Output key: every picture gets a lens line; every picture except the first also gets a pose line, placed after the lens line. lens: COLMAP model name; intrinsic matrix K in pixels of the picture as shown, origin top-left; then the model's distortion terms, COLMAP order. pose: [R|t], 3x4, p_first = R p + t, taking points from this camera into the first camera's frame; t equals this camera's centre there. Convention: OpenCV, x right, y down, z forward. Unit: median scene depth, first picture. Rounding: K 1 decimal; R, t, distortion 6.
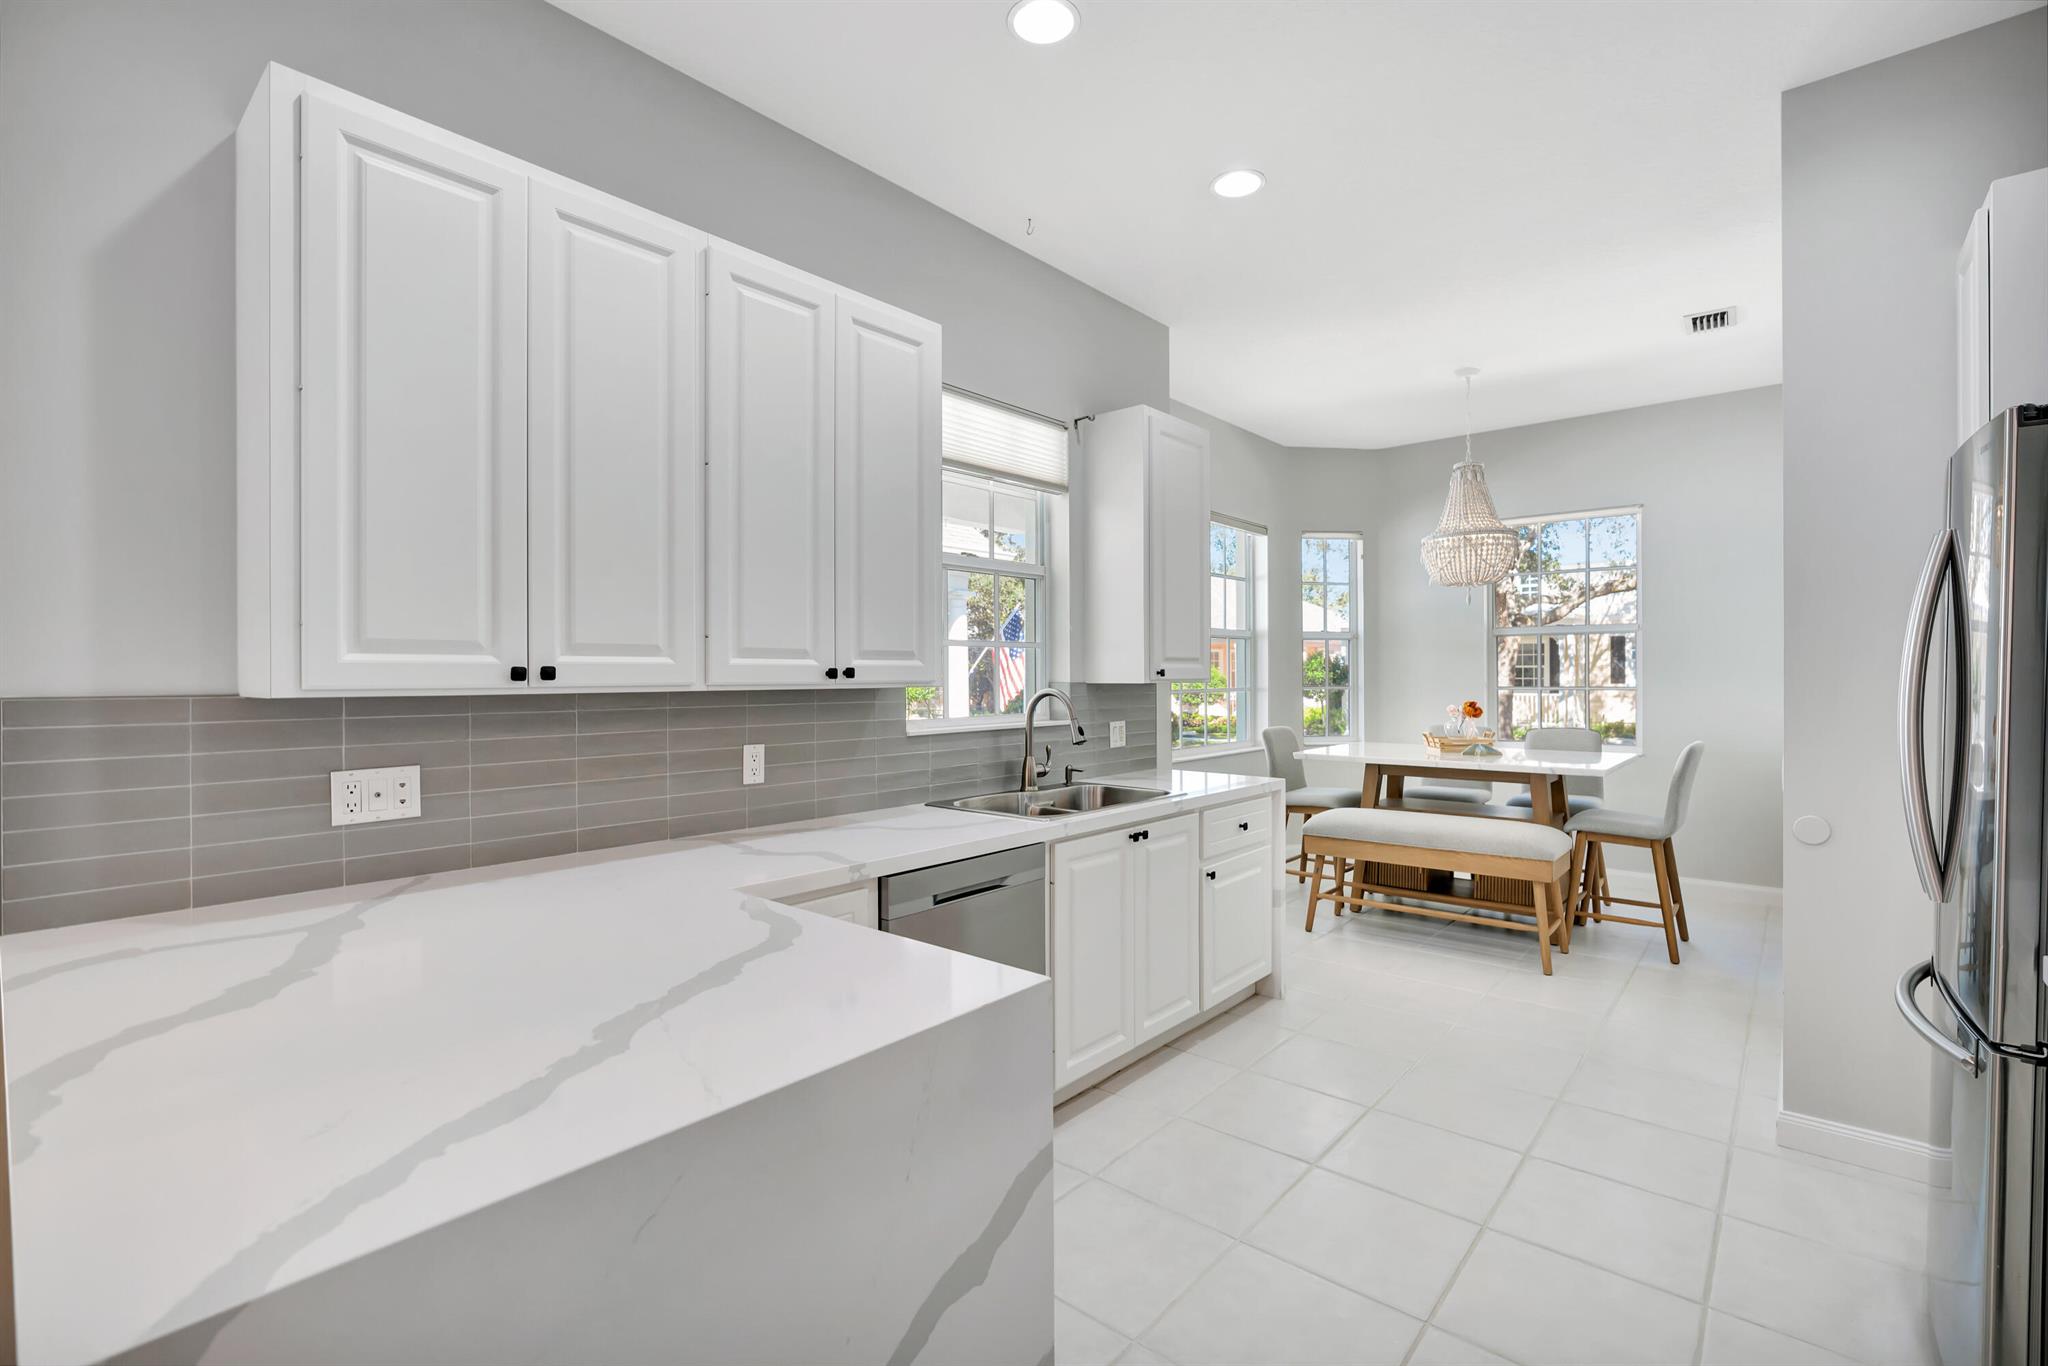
lens RADIAL K [[918.7, 0, 1028.0], [0, 918.7, 672.0], [0, 0, 1]] dist [-0.006442, 0.000550]
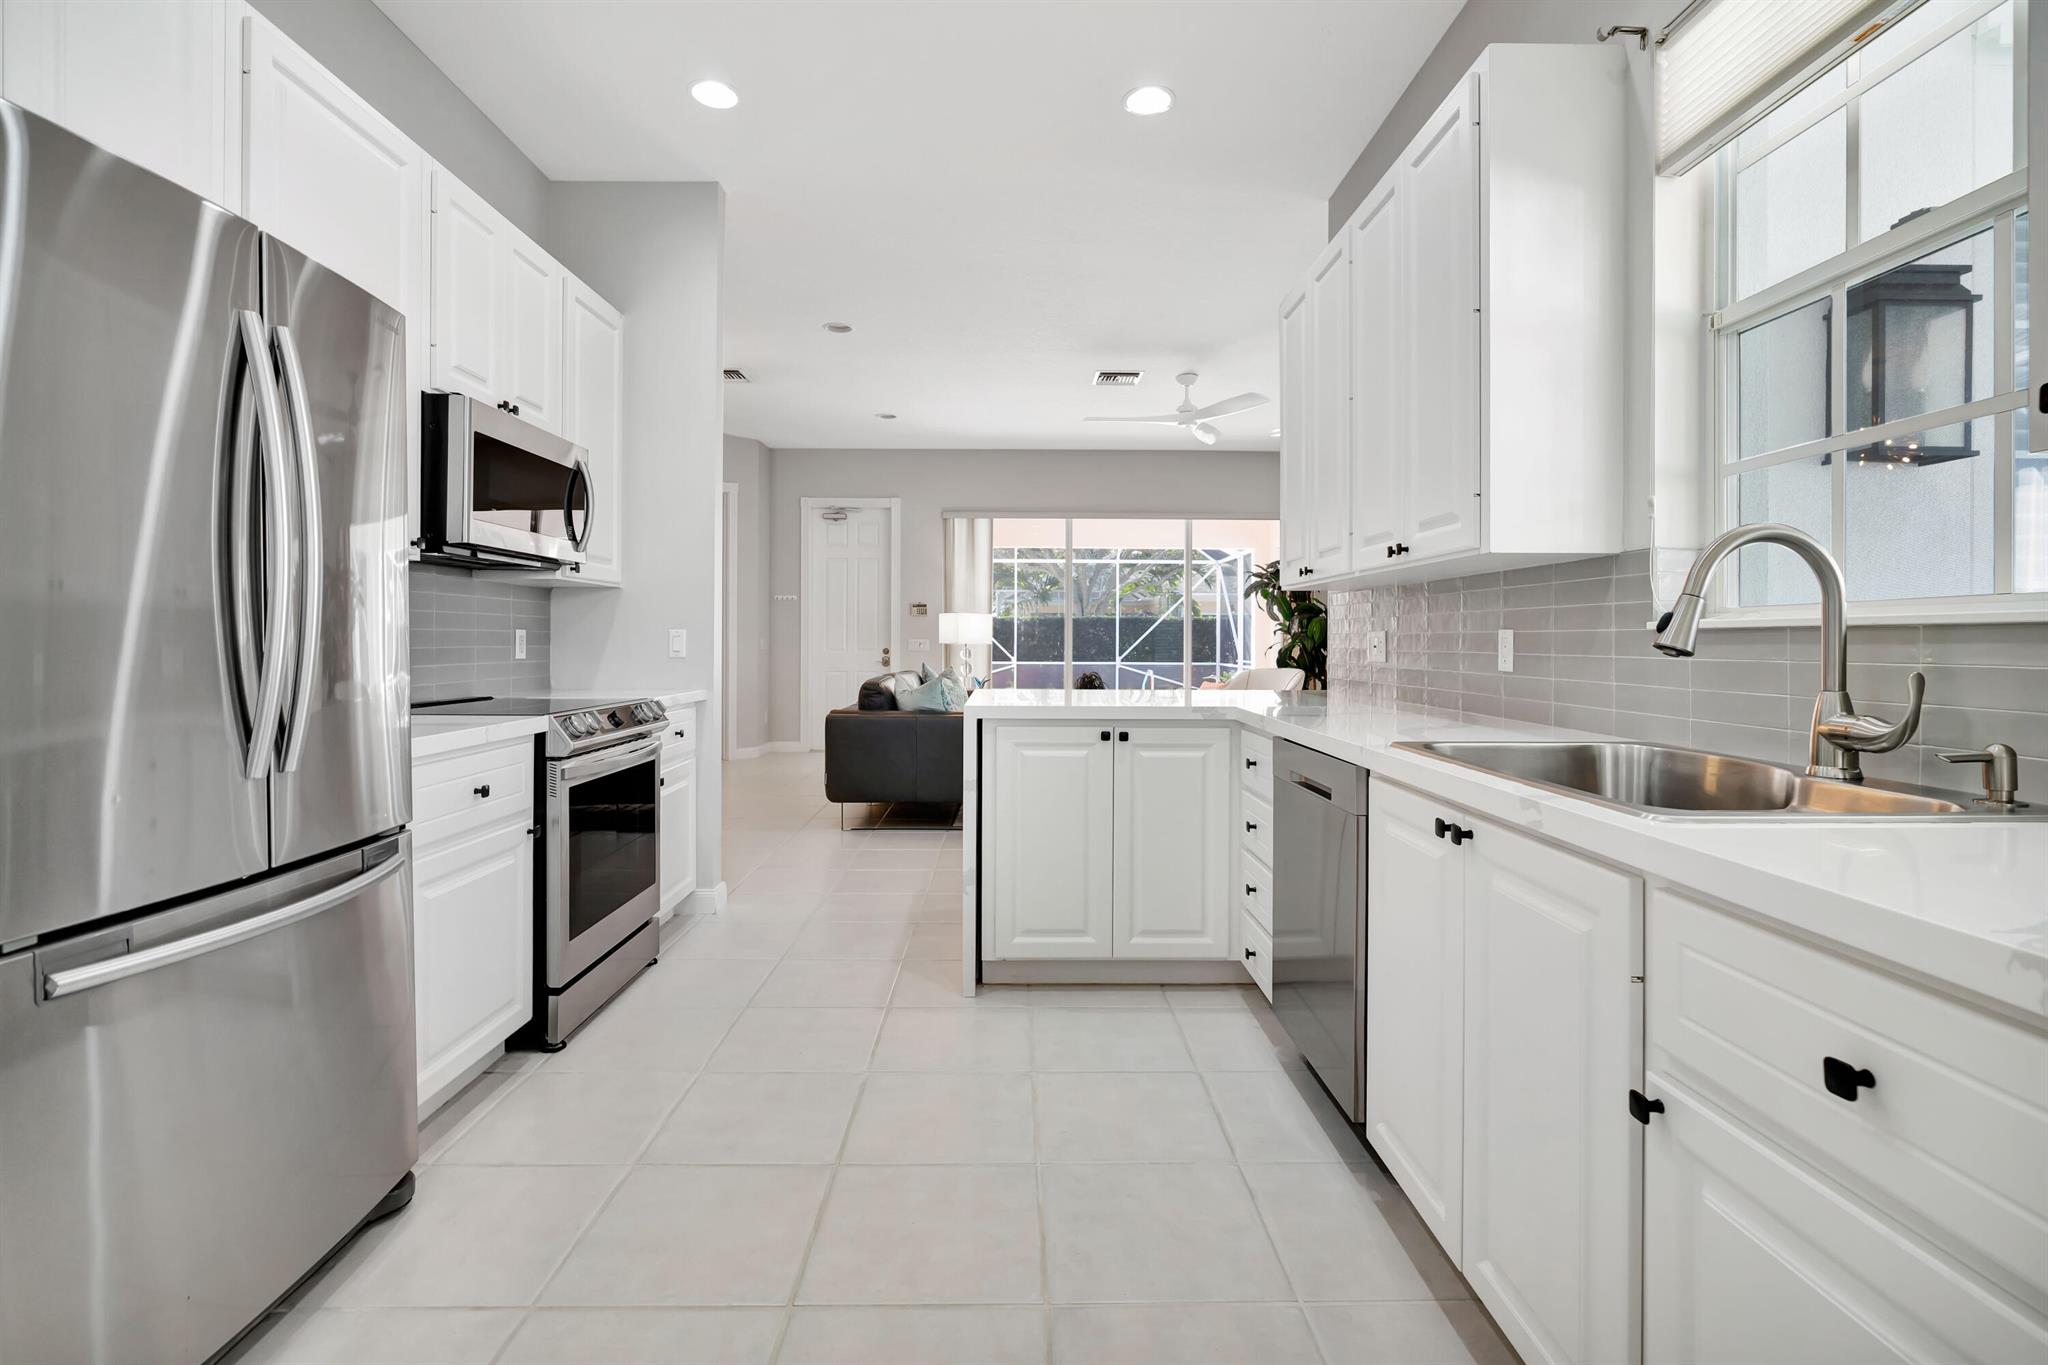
lens RADIAL K [[958.0, 0, 1028.6], [0, 958.0, 644.9], [0, 0, 1]] dist [-0.008870, 0.000777]
pose [[-0.747876, 0.003038, -0.663831, 0.532537], [-0.000456, 0.999987, 0.005091, 0.067281], [0.663838, 0.004110, -0.747865, 1.055413]]
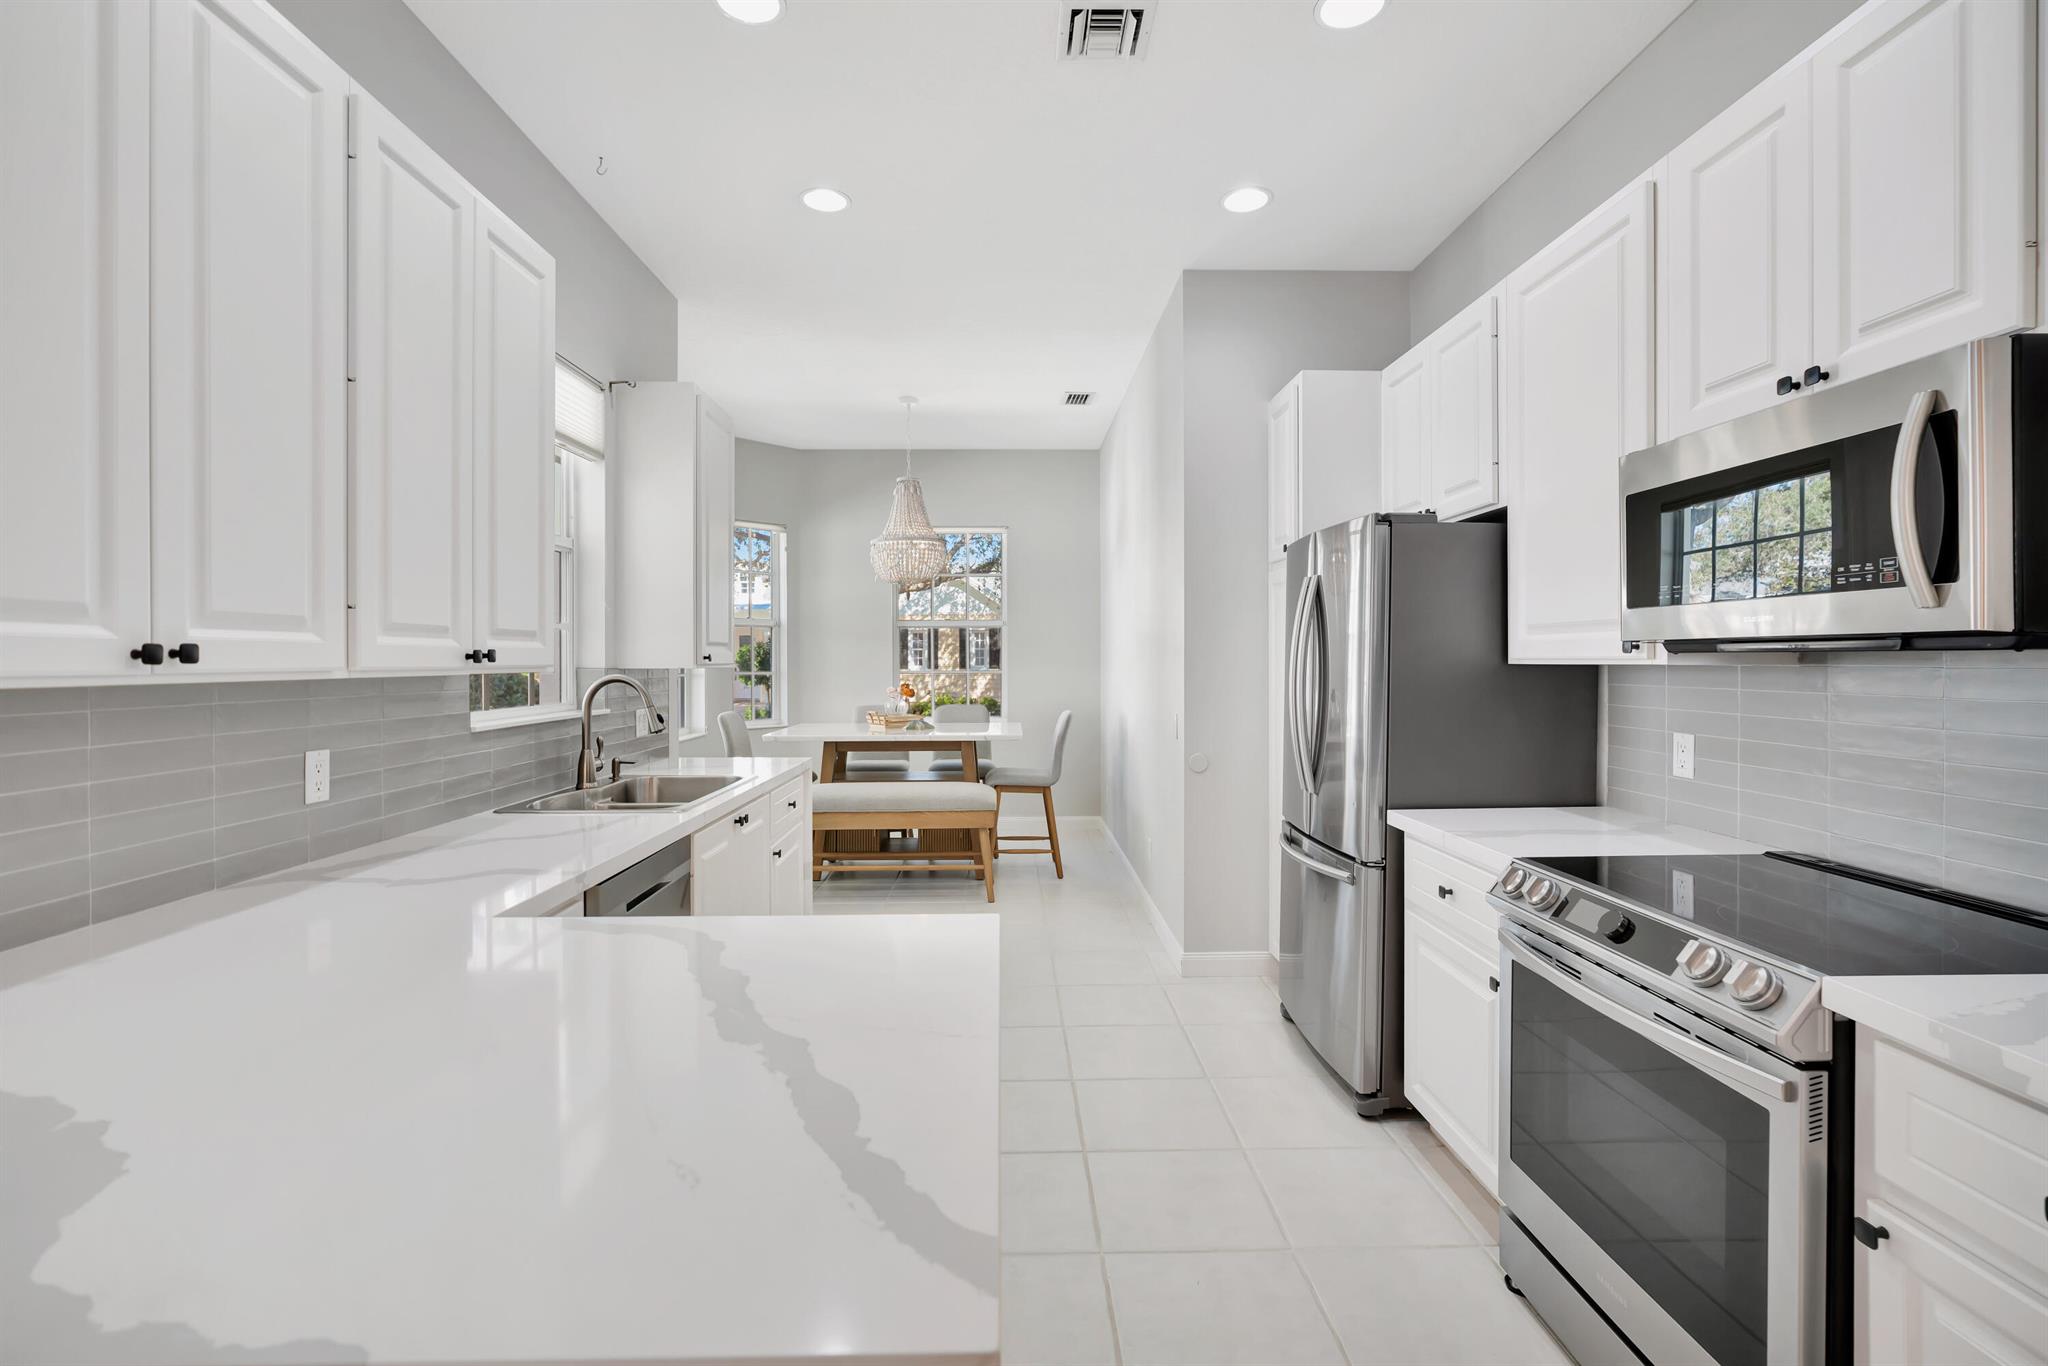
lens RADIAL K [[933.7, 0, 1023.9], [0, 933.7, 658.5], [0, 0, 1]] dist [-0.014561, 0.000079]
pose [[0.741412, 0.002262, 0.671046, -0.284798], [-0.002047, 0.999997, -0.001109, 0.002376], [-0.671047, -0.000551, 0.741415, 0.034724]]
